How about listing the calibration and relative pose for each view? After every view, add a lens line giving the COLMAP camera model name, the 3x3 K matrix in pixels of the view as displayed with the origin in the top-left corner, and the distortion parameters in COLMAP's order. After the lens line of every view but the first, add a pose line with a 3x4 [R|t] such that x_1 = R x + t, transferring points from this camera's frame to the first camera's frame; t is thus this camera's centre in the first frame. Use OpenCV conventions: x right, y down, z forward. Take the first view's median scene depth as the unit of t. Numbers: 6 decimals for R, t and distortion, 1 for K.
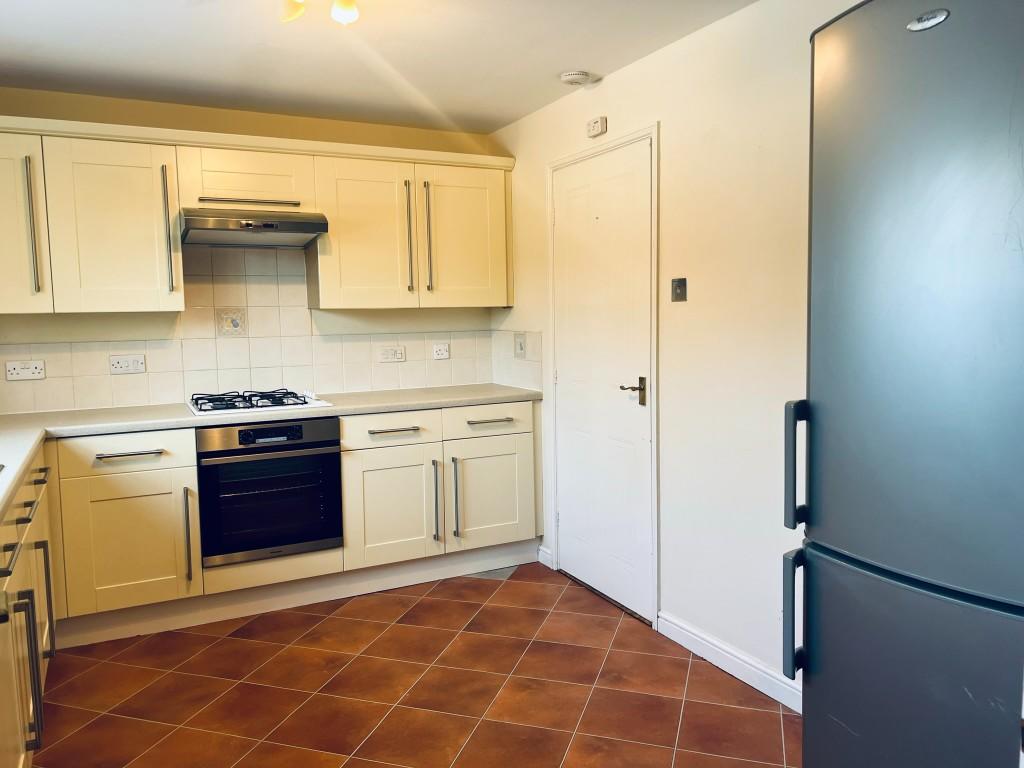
lens RADIAL K [[802.9, 0, 504.9], [0, 802.9, 387.7], [0, 0, 1]] dist [0.078238, -0.070117]
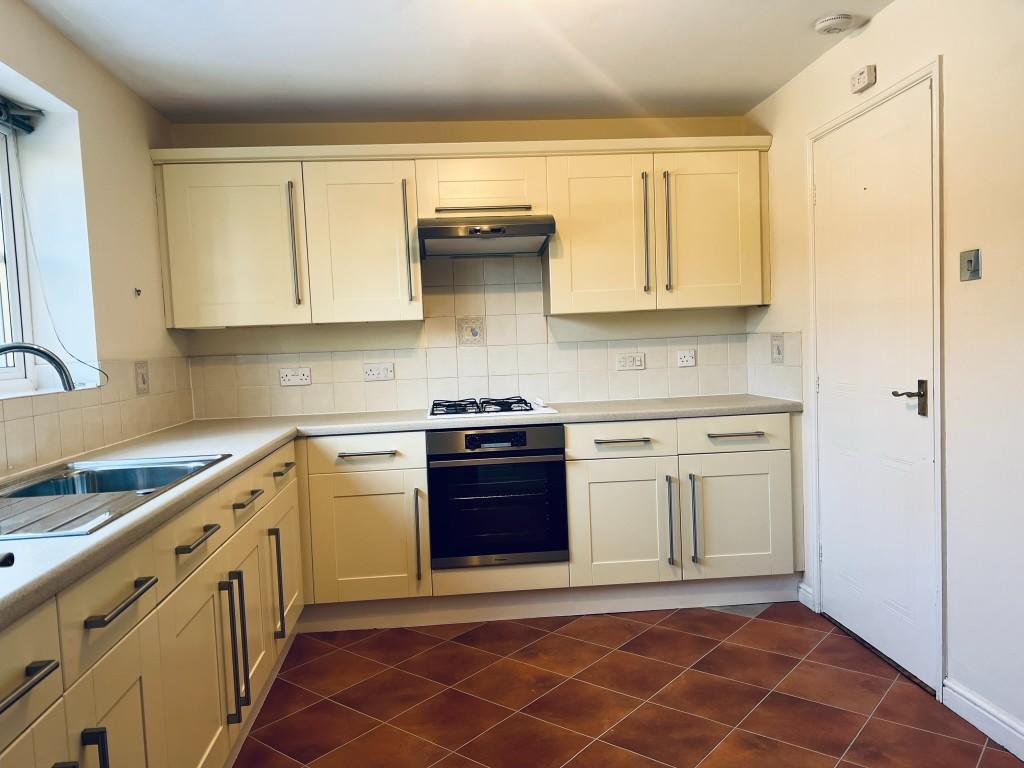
lens RADIAL K [[802.9, 0, 487.0], [0, 802.9, 394.8], [0, 0, 1]] dist [0.078238, -0.070117]
pose [[0.926321, 0.005455, -0.376696, 0.072154], [-0.013256, 0.999748, -0.018121, 0.020446], [0.376503, 0.021779, 0.926160, 0.085319]]
